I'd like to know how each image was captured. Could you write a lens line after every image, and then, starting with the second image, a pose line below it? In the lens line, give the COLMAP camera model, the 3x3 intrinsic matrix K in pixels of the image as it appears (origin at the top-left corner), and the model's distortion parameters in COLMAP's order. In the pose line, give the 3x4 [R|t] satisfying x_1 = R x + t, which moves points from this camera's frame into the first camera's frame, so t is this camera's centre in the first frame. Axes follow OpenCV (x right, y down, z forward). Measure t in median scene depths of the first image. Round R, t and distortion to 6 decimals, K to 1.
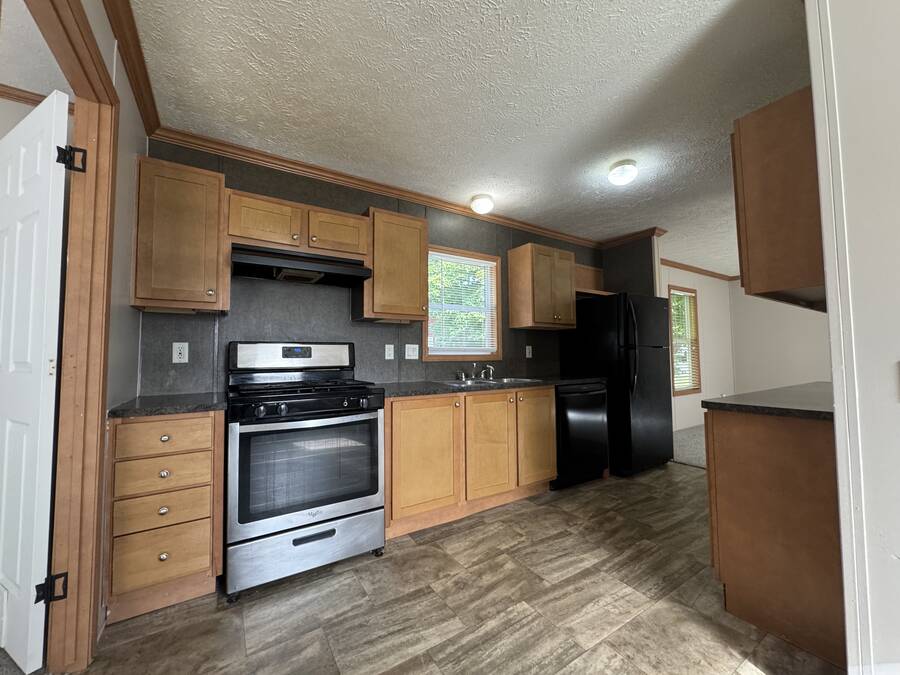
lens RADIAL K [[360.6, 0, 445.1], [0, 360.6, 335.8], [0, 0, 1]] dist [-0.012464, -0.000342]
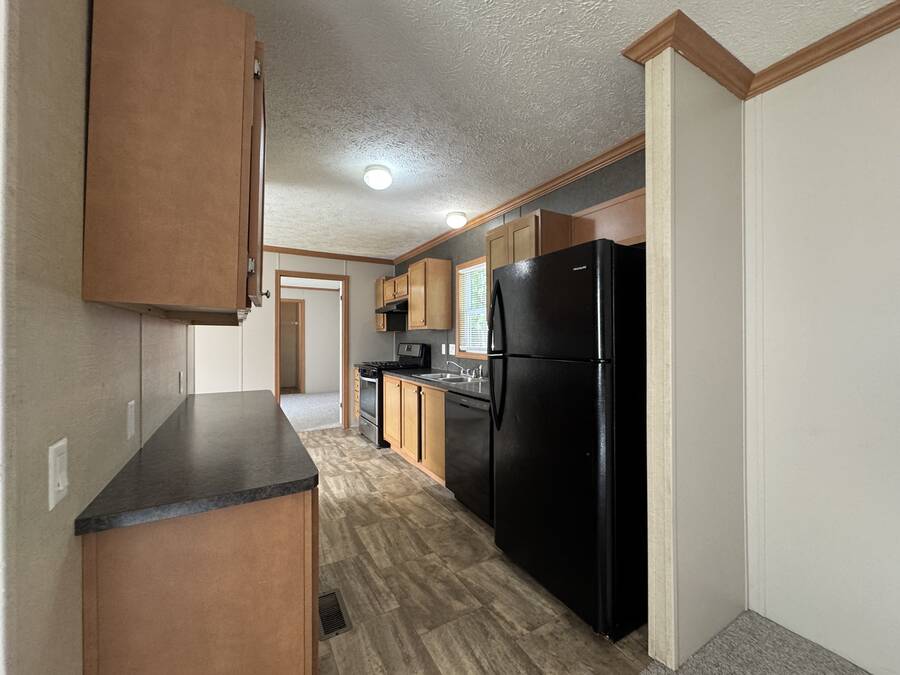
lens RADIAL K [[360.6, 0, 451.1], [0, 360.6, 335.6], [0, 0, 1]] dist [-0.012464, -0.000342]
pose [[-0.035424, 0.002124, -0.999370, 1.468024], [0.054668, 0.998505, 0.000184, -0.010570], [0.997876, -0.054627, -0.035487, 1.202643]]
